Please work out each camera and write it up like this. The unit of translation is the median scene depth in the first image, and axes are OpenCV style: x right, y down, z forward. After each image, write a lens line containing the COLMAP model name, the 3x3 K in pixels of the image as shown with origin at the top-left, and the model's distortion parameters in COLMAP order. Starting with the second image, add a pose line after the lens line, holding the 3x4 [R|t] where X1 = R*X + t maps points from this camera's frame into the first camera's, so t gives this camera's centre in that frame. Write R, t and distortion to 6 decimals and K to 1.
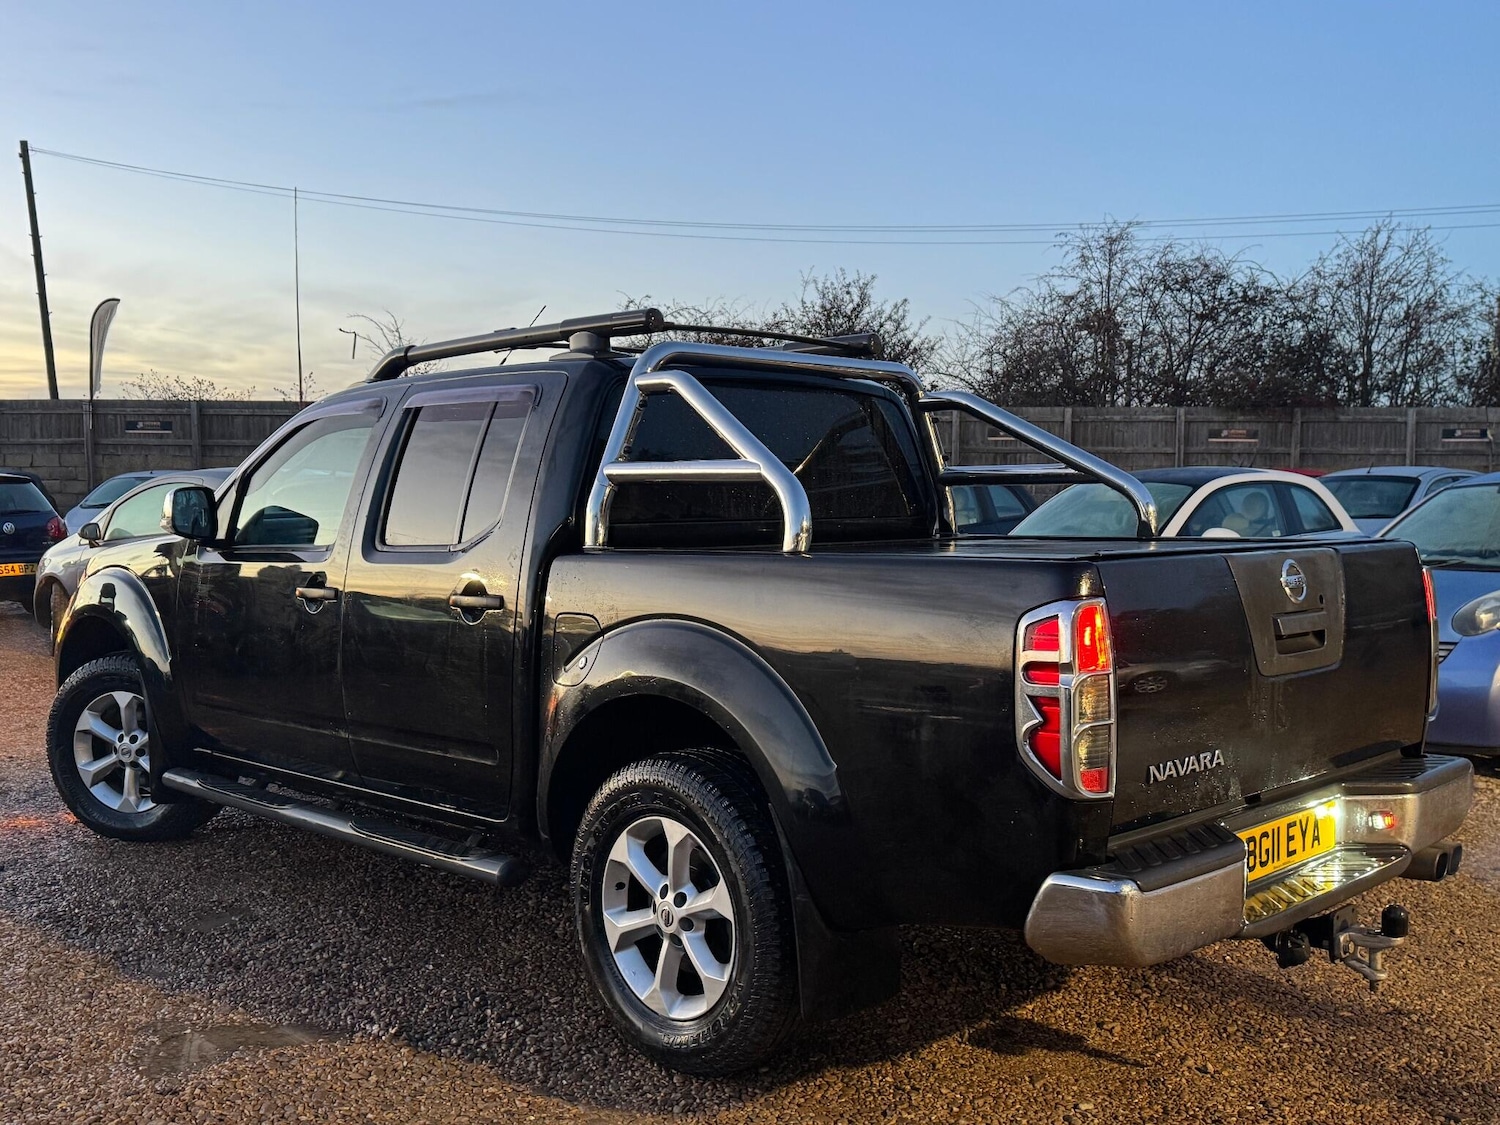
lens RADIAL K [[1387.3, 0, 745.8], [0, 1387.3, 555.7], [0, 0, 1]] dist [0.159527, -0.288216]
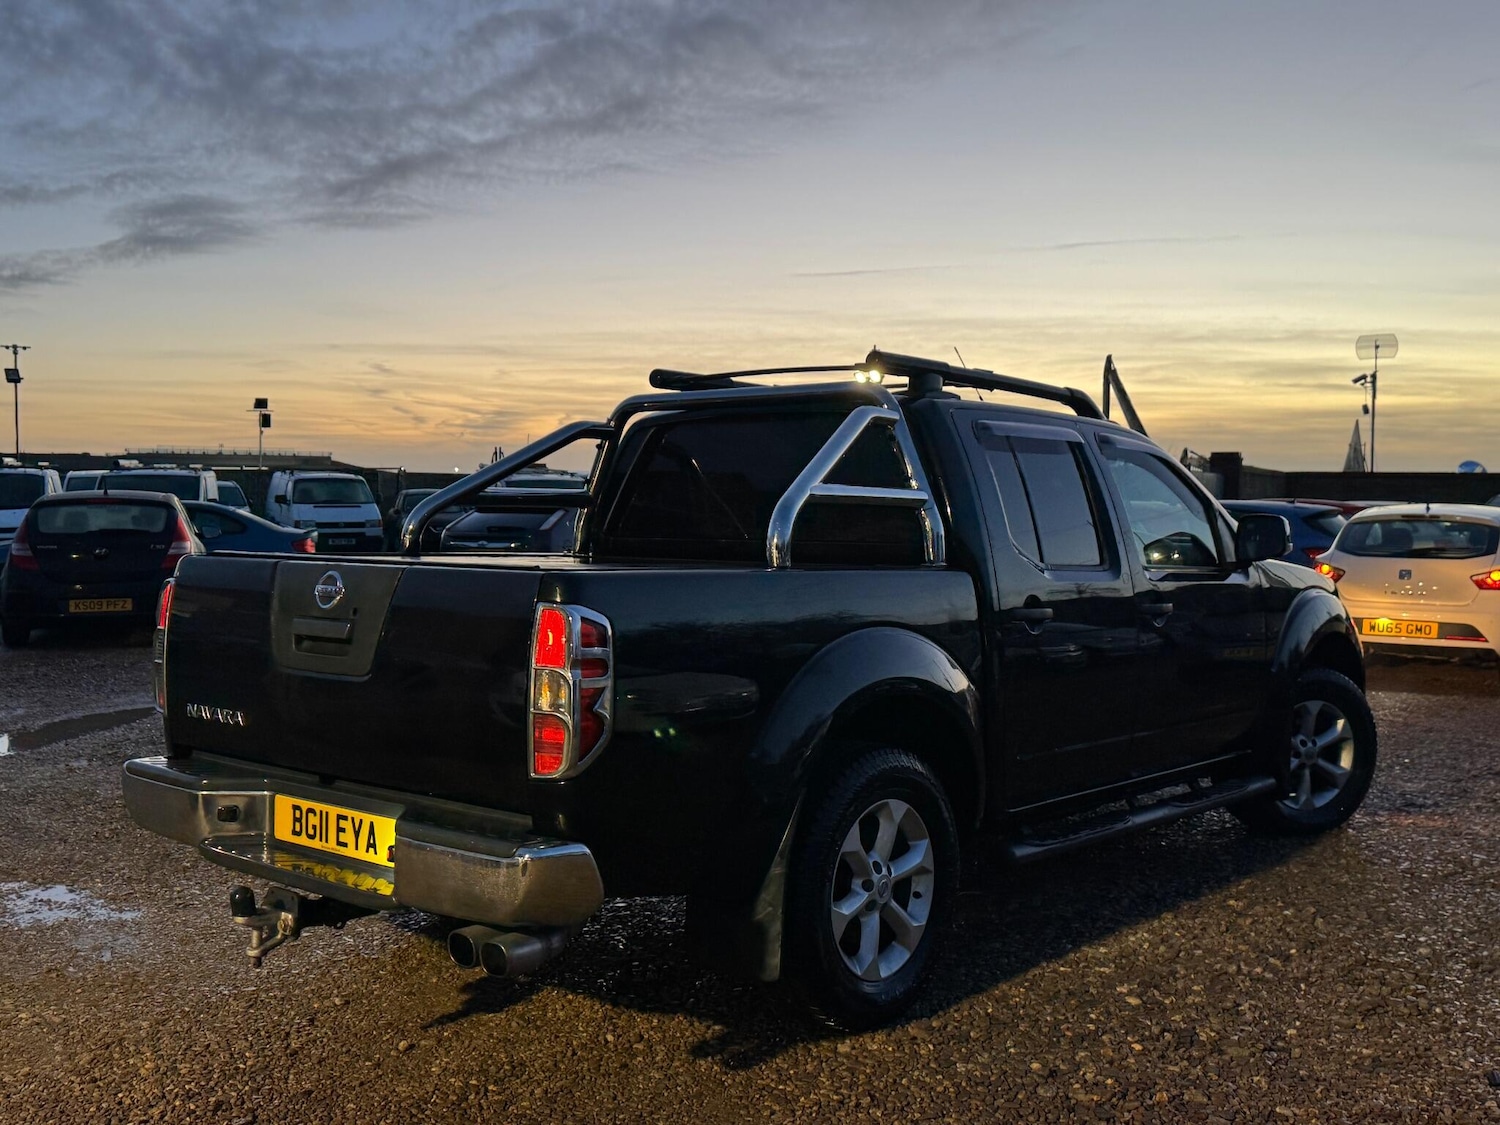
lens RADIAL K [[1387.3, 0, 745.8], [0, 1387.3, 555.7], [0, 0, 1]] dist [0.159527, -0.288216]
pose [[0.108823, 0.024845, -0.993751, 1.220296], [-0.048988, 0.998607, 0.019601, -0.037684], [0.992853, 0.046549, 0.109888, 0.969540]]
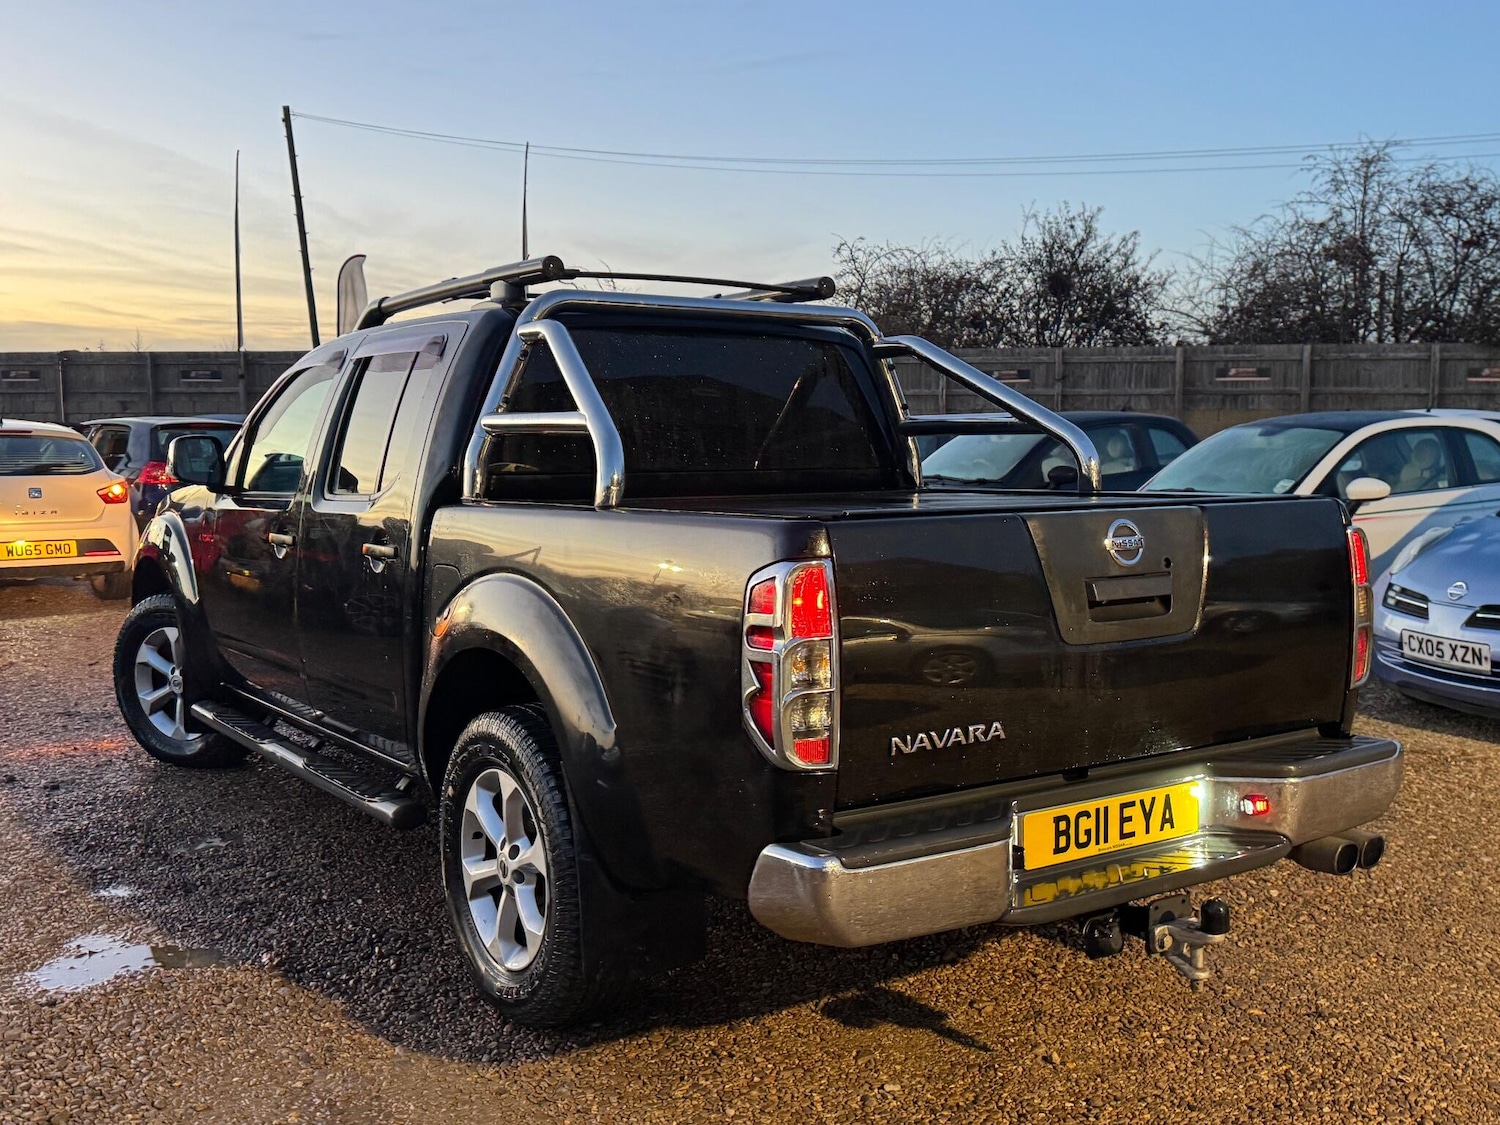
lens RADIAL K [[1387.3, 0, 745.8], [0, 1387.3, 555.7], [0, 0, 1]] dist [0.159527, -0.288216]
pose [[0.983225, 0.015600, -0.181726, 0.250758], [-0.008409, 0.999153, 0.040275, -0.006458], [0.182200, -0.038072, 0.982524, 0.046296]]
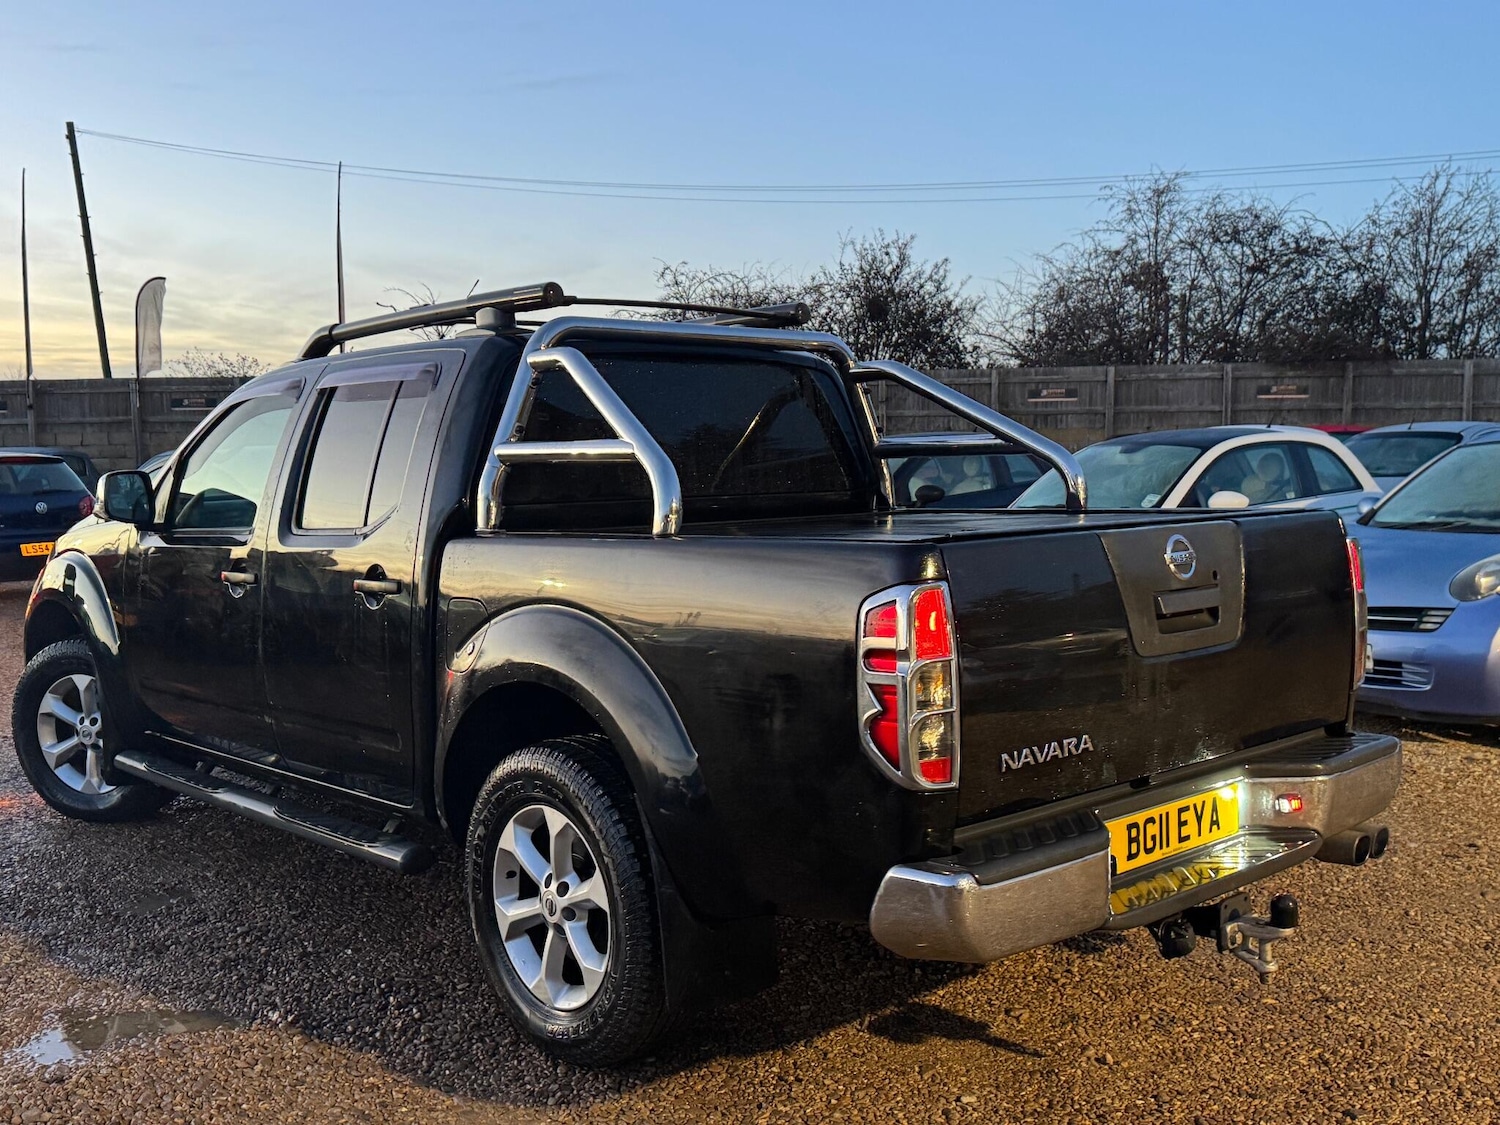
lens RADIAL K [[1387.2, 0, 739.0], [0, 1387.2, 565.9], [0, 0, 1]] dist [0.168249, -0.312657]
pose [[0.998736, -0.013229, -0.048495, 0.108636], [0.014763, 0.999398, 0.031410, -0.008511], [0.048050, -0.032086, 0.998329, 0.026488]]
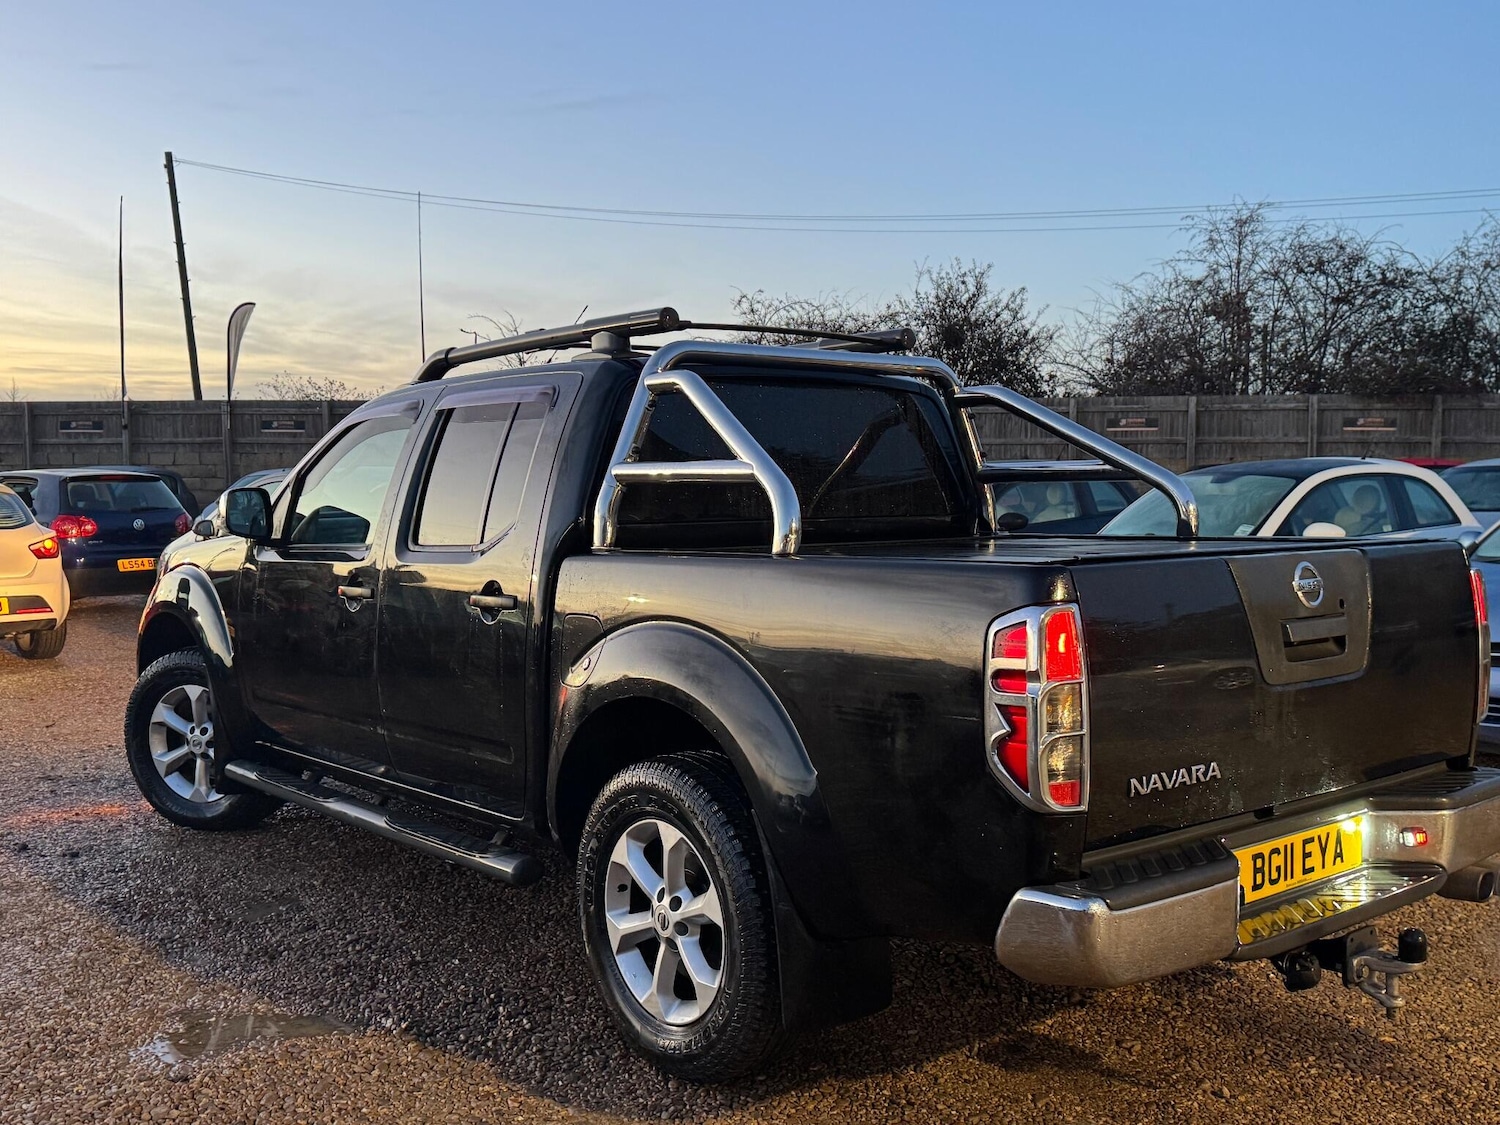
lens RADIAL K [[1386.3, 0, 738.8], [0, 1386.3, 557.1], [0, 0, 1]] dist [0.162988, -0.295696]
pose [[0.995378, 0.000126, -0.096038, 0.079208], [0.000436, 0.999983, 0.005836, -0.005057], [0.096037, -0.005851, 0.995361, 0.015150]]
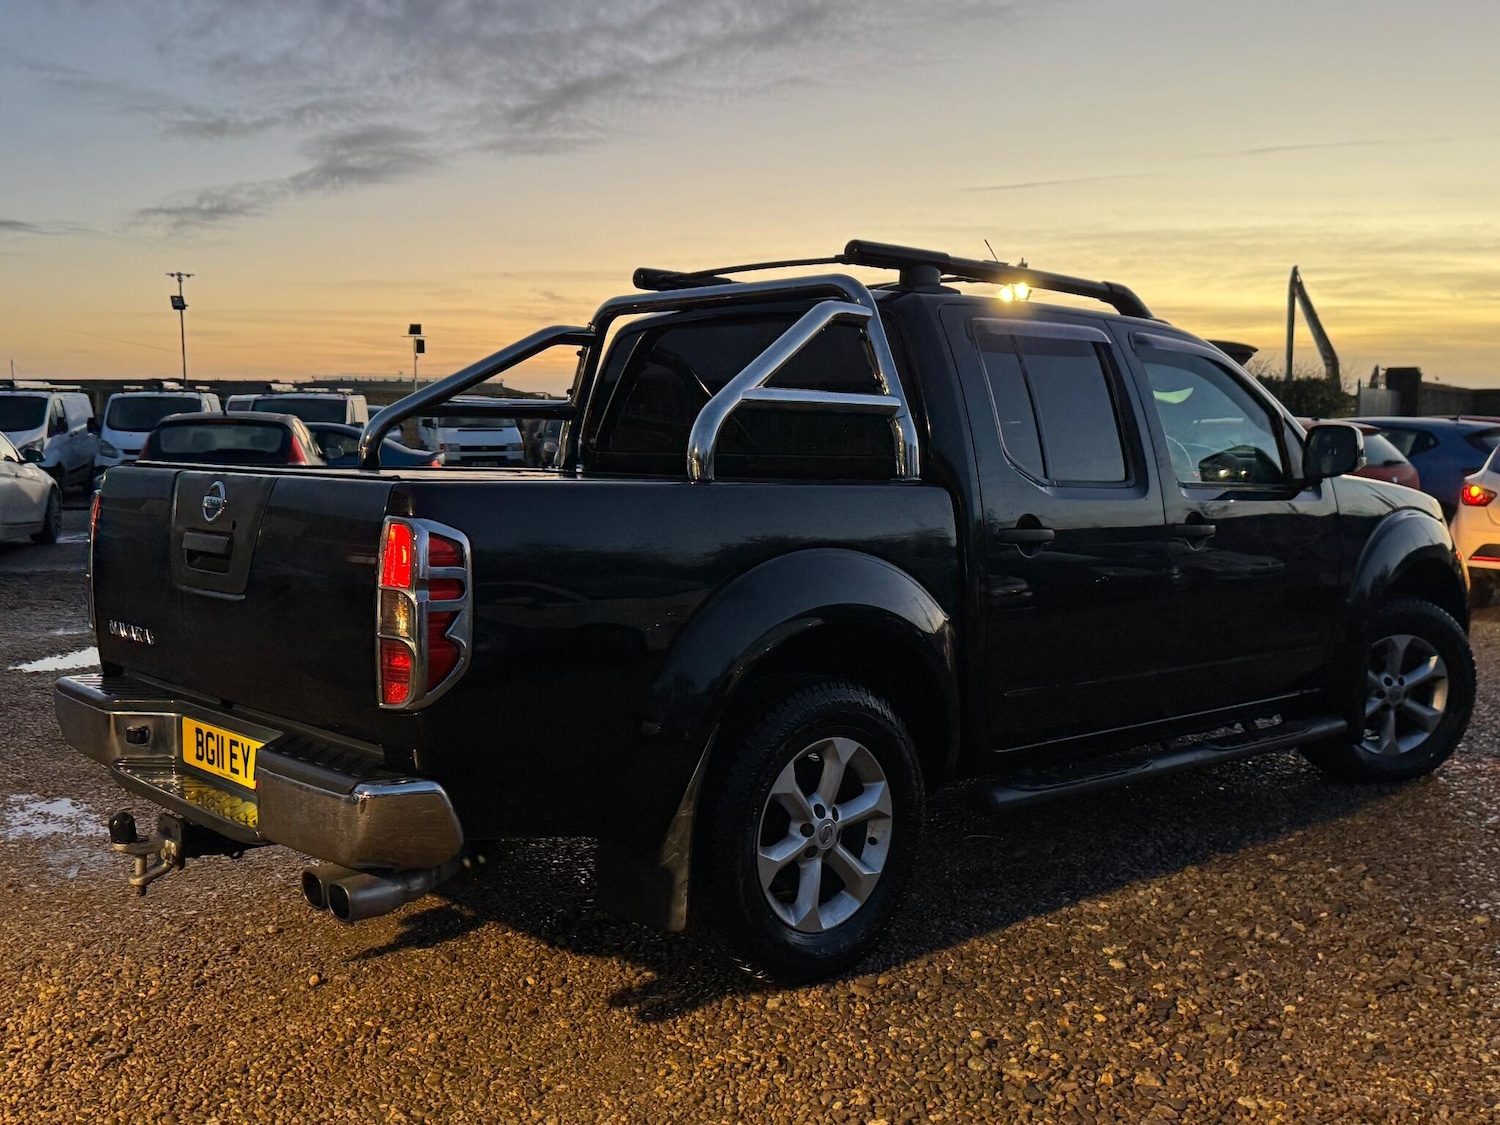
lens RADIAL K [[1386.3, 0, 738.8], [0, 1386.3, 557.1], [0, 0, 1]] dist [0.162988, -0.295696]
pose [[-0.012850, 0.079946, -0.996716, 1.139734], [-0.048400, 0.995581, 0.080479, -0.035437], [0.998745, 0.049275, -0.008924, 1.124044]]
